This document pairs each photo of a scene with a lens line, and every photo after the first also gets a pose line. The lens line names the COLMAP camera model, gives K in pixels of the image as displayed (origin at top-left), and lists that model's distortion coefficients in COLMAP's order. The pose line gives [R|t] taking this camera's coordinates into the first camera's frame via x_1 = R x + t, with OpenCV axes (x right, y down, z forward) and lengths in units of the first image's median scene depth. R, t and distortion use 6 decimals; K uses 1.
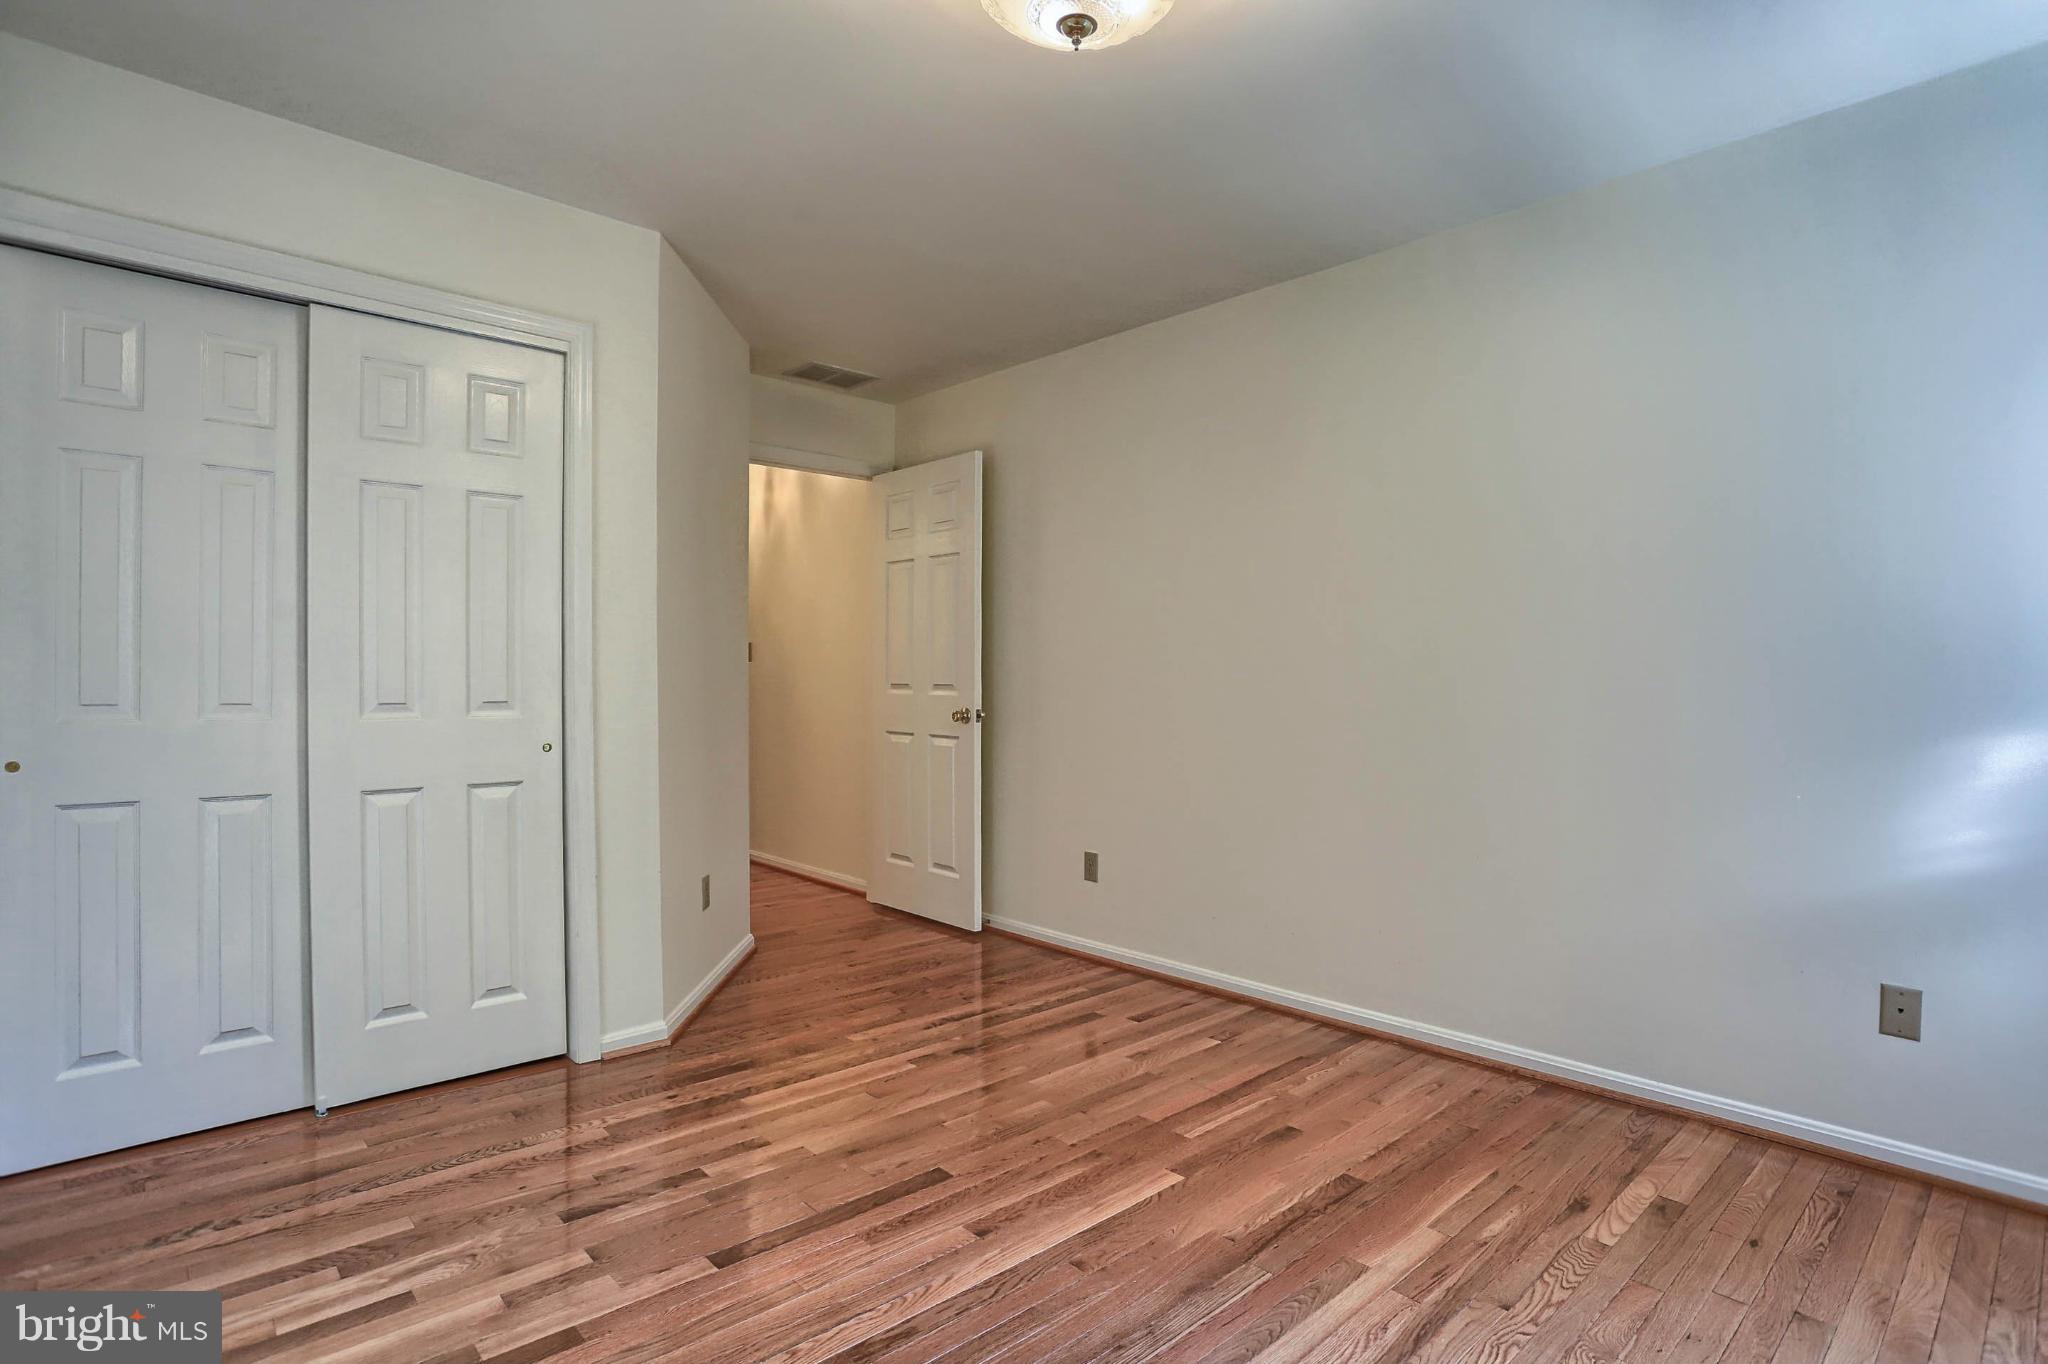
lens RADIAL K [[1009.5, 0, 1022.3], [0, 1009.5, 676.5], [0, 0, 1]] dist [-0.079909, 0.030376]
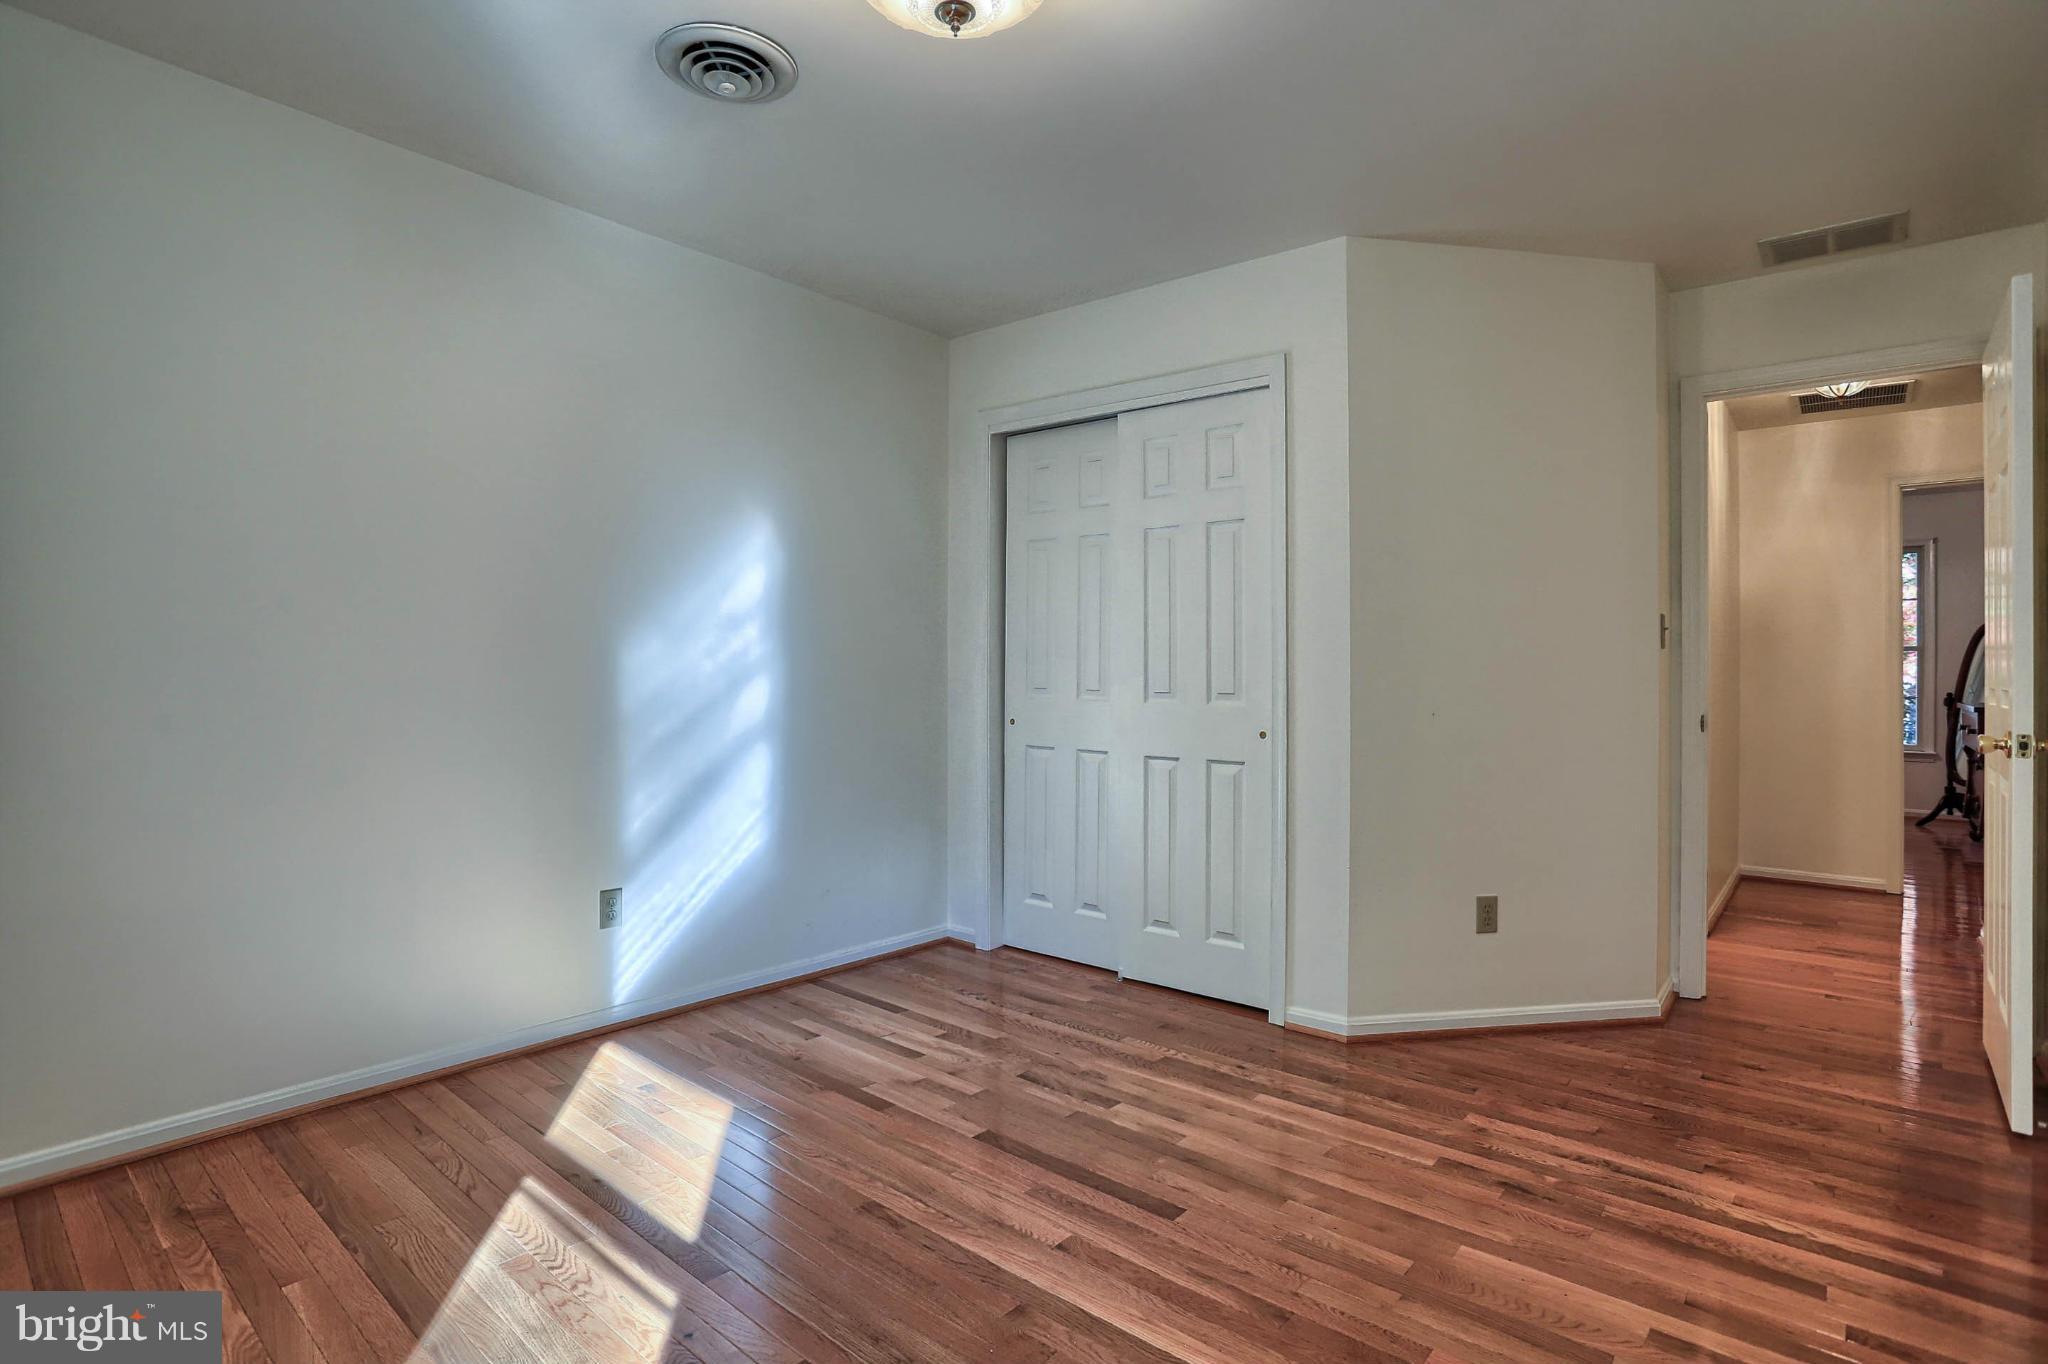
lens RADIAL K [[1009.5, 0, 1022.3], [0, 1009.5, 676.5], [0, 0, 1]] dist [-0.079909, 0.030376]
pose [[0.123120, -0.001408, -0.992391, 0.691396], [-0.007513, 0.999969, -0.002351, 0.009965], [0.992363, 0.007746, 0.123106, 0.642780]]
